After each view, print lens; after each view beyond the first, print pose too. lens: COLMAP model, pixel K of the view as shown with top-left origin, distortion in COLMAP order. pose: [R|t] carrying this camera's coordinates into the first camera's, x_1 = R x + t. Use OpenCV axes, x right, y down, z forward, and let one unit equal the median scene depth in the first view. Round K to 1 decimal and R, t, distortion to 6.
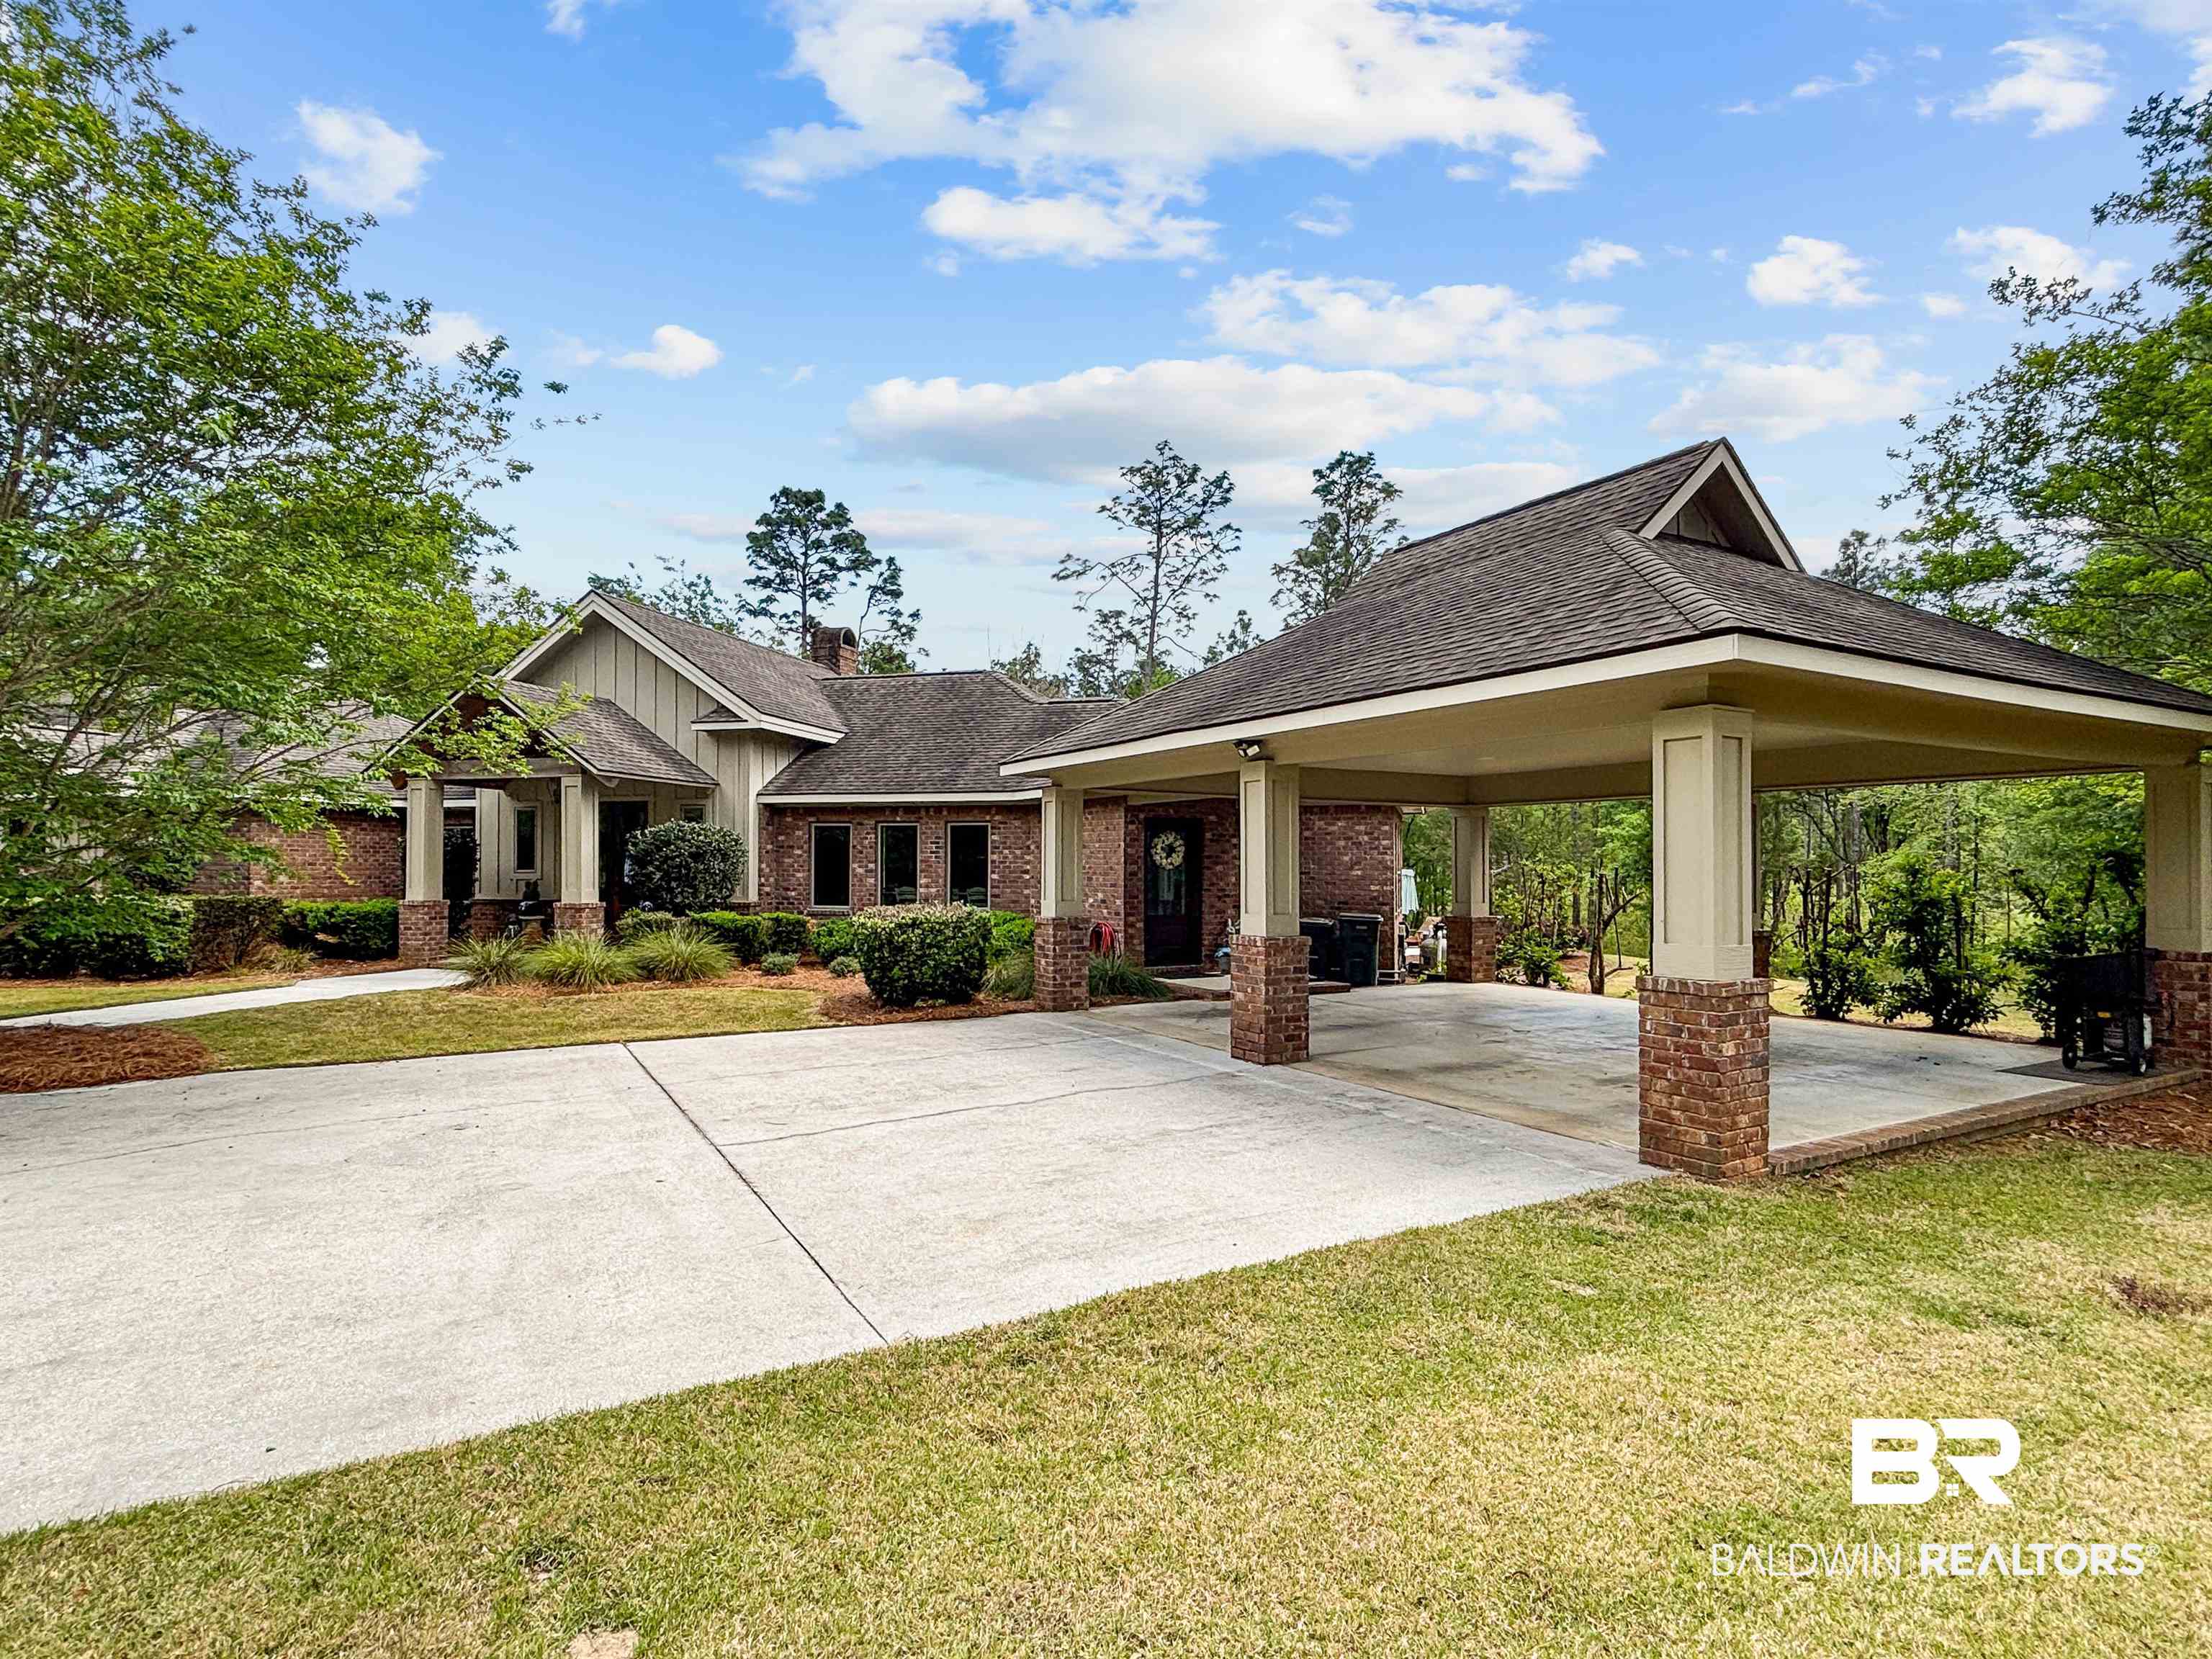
lens RADIAL K [[1134.1, 0, 1108.2], [0, 1134.1, 844.2], [0, 0, 1]] dist [0.026511, -0.033021]
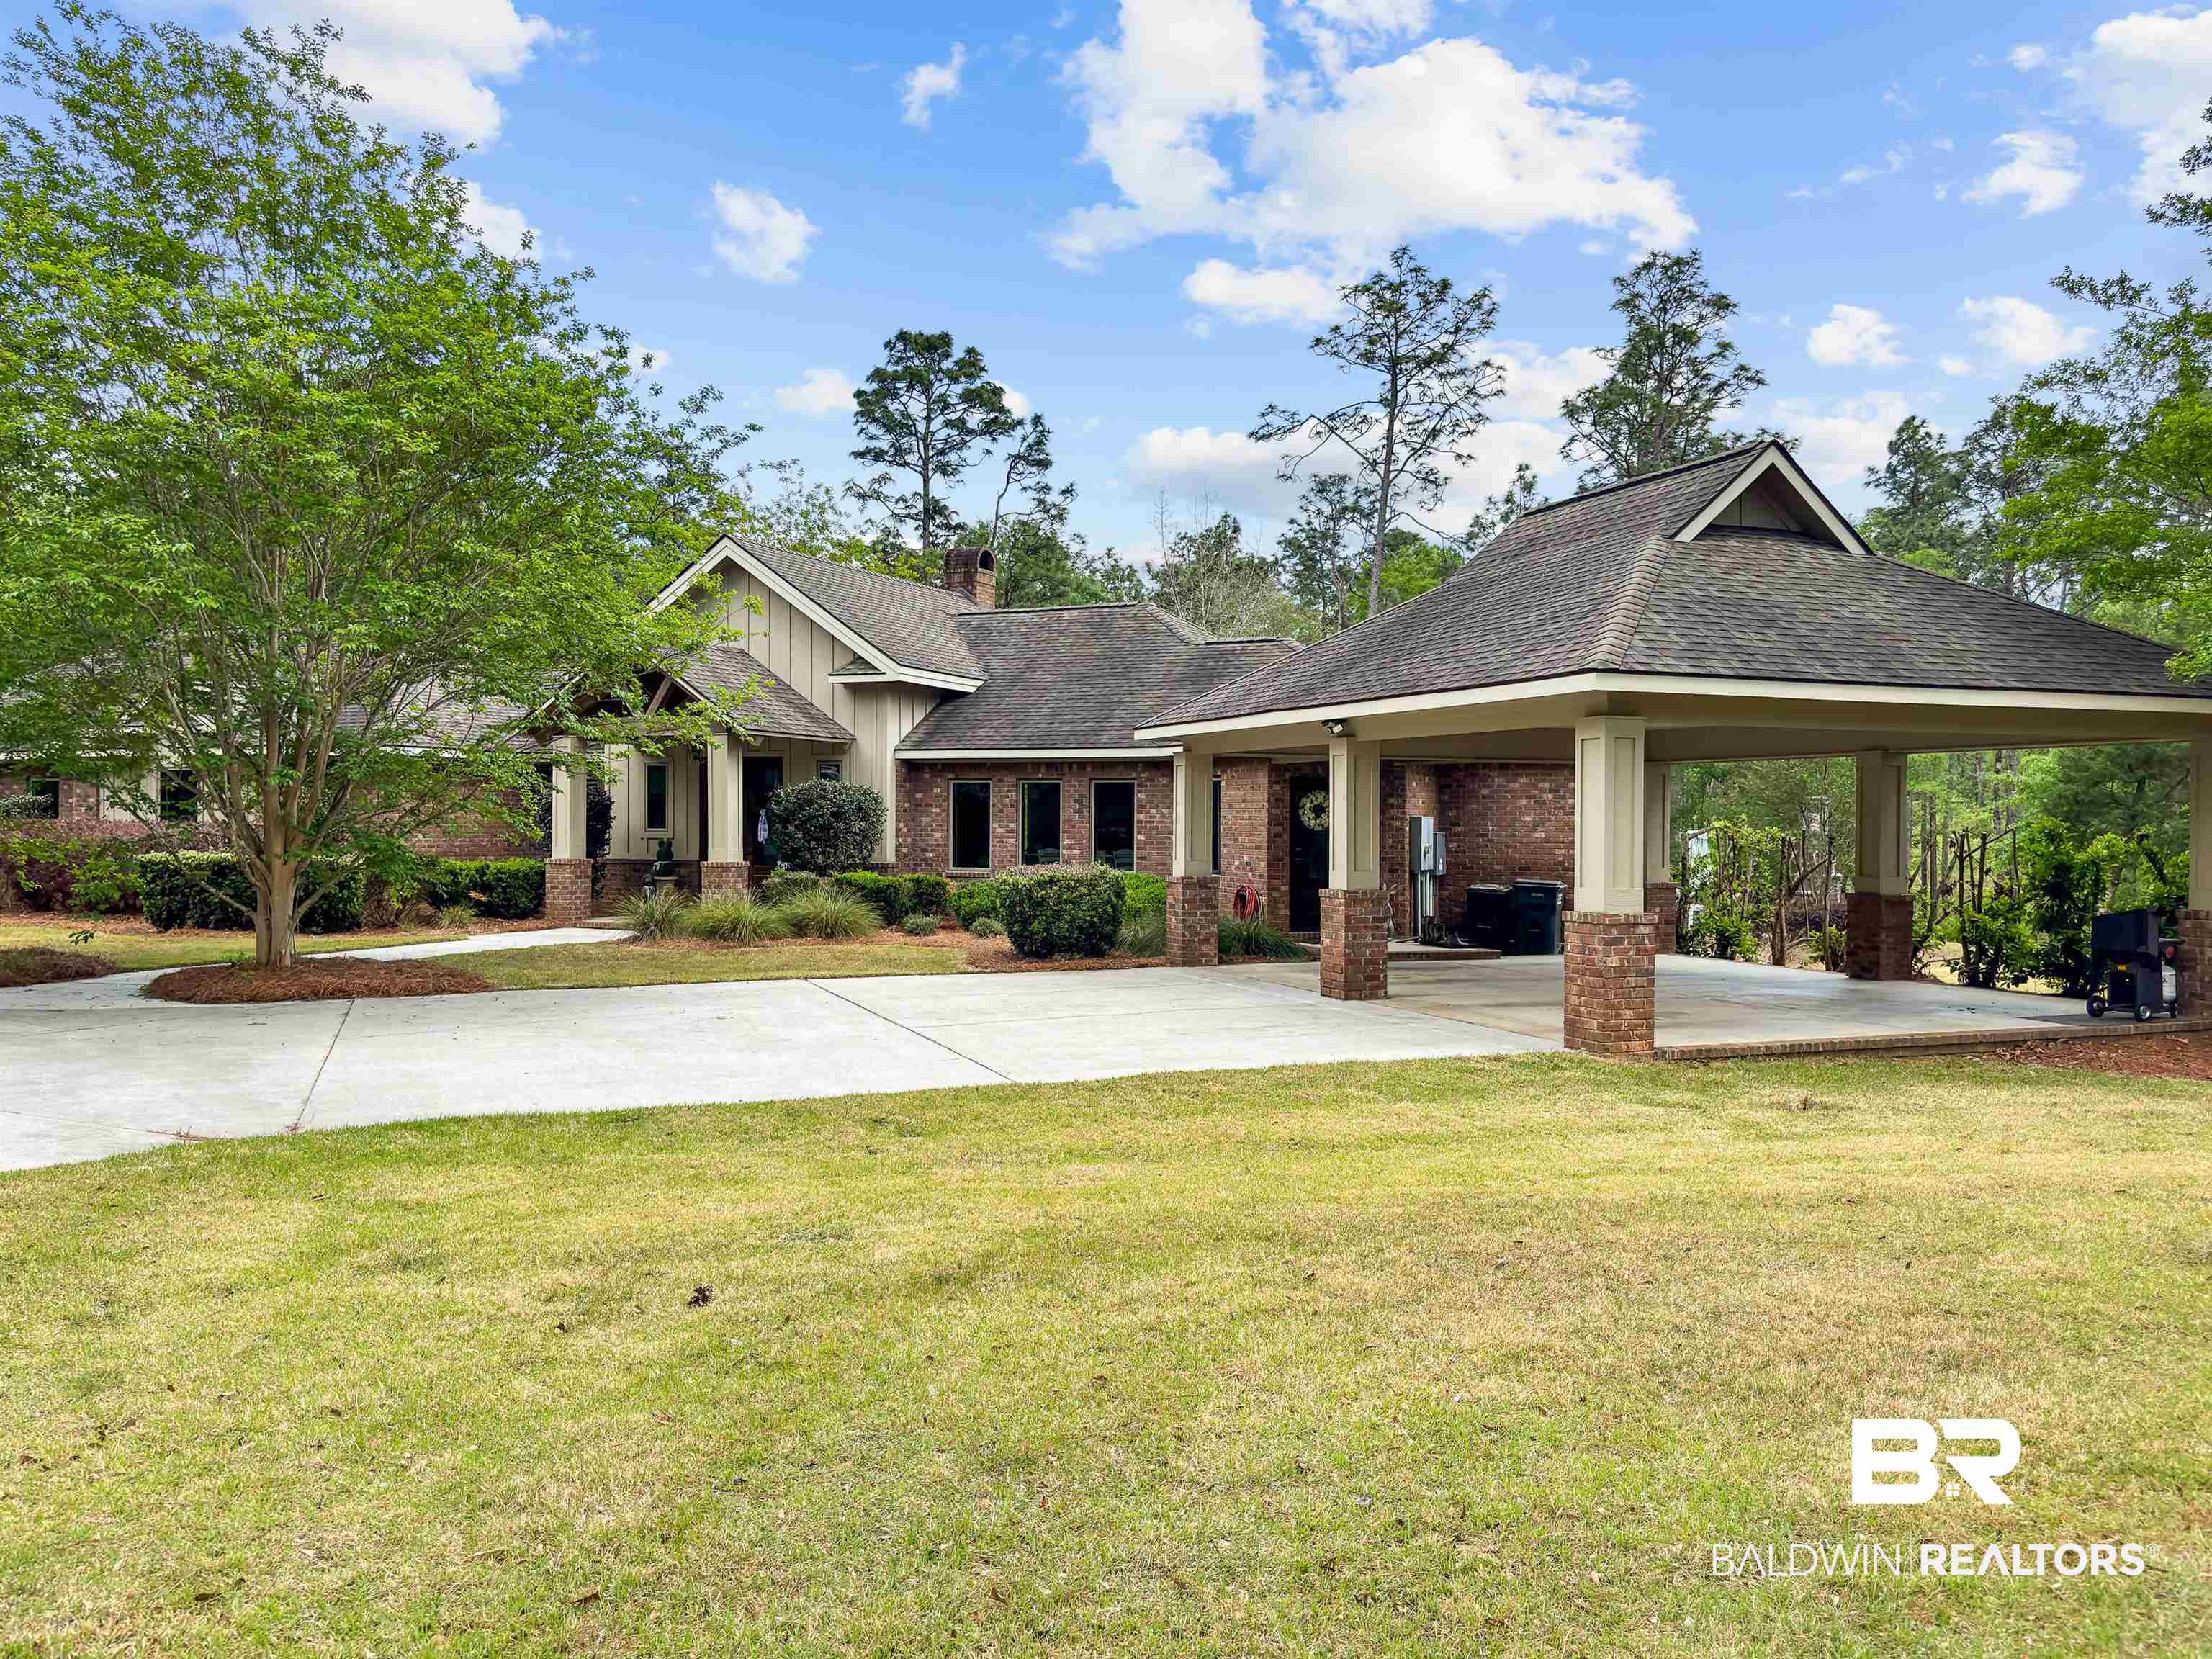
lens RADIAL K [[1703.1, 0, 1106.0], [0, 1703.1, 829.5], [0, 0, 1]] dist [-0.148578, 0.001445]
pose [[0.988873, 0.003382, -0.148726, 0.044304], [0.000154, 0.999718, 0.023755, -0.006259], [0.148764, -0.023513, 0.988593, -0.216920]]
